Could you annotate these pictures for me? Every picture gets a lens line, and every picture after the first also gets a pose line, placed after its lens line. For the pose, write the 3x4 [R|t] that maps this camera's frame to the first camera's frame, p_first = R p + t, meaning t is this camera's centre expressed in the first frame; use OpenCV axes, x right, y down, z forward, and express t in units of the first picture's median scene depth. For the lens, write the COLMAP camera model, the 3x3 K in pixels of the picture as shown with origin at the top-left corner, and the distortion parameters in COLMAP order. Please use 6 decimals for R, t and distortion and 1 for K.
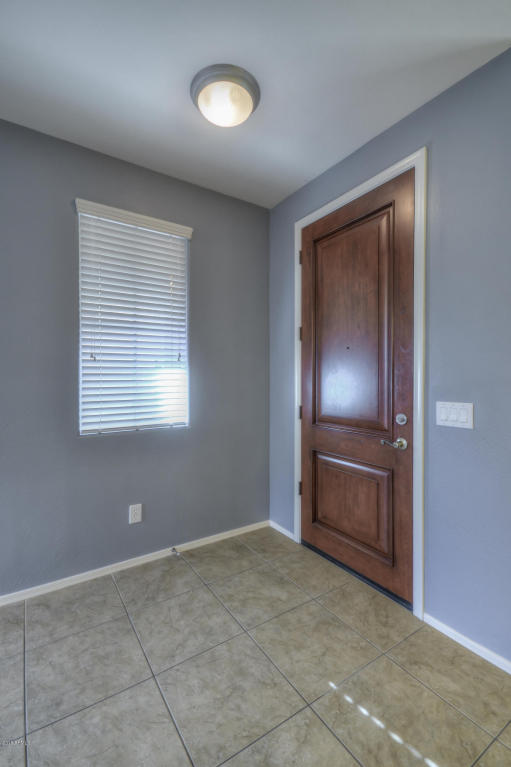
lens RADIAL K [[348.2, 0, 263.6], [0, 348.2, 380.1], [0, 0, 1]] dist [0.038211, -0.006908]
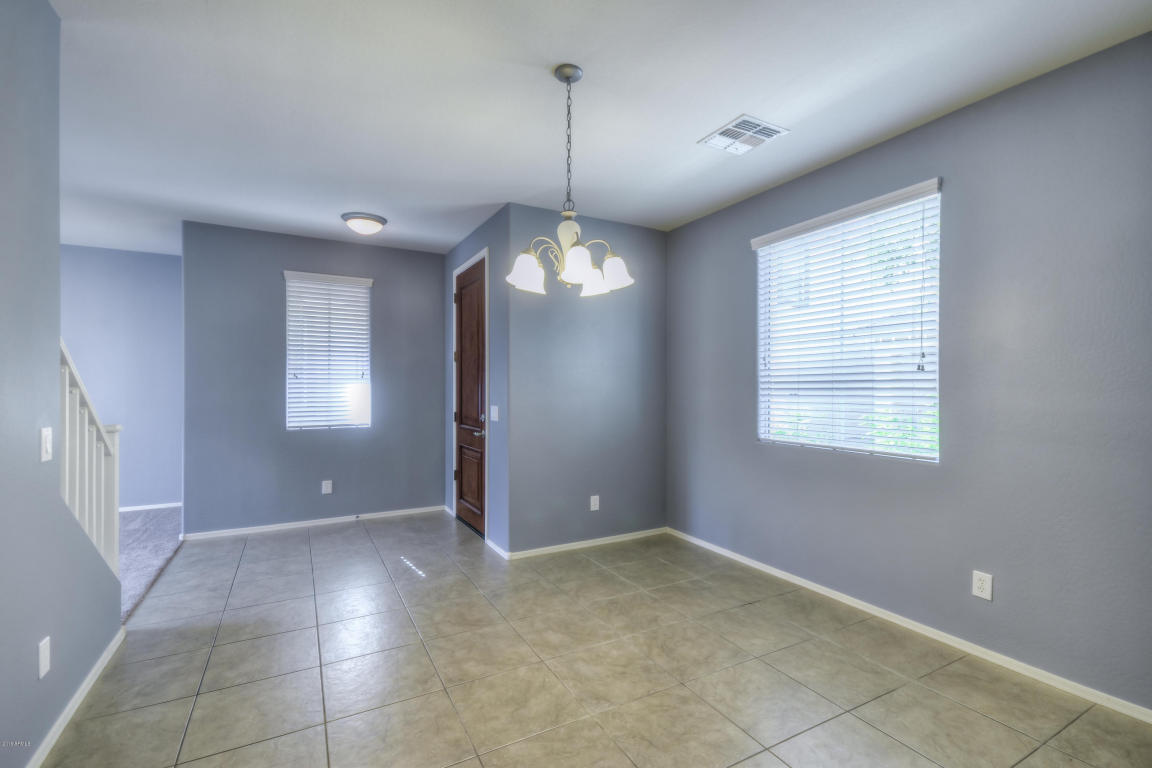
lens RADIAL K [[523.0, 0, 586.2], [0, 523.0, 390.9], [0, 0, 1]] dist [0.038211, -0.006908]
pose [[0.996007, 0.002137, -0.089247, 0.841162], [-0.002372, 0.999994, -0.002528, -0.001564], [0.089241, 0.002729, 0.996006, -0.994886]]
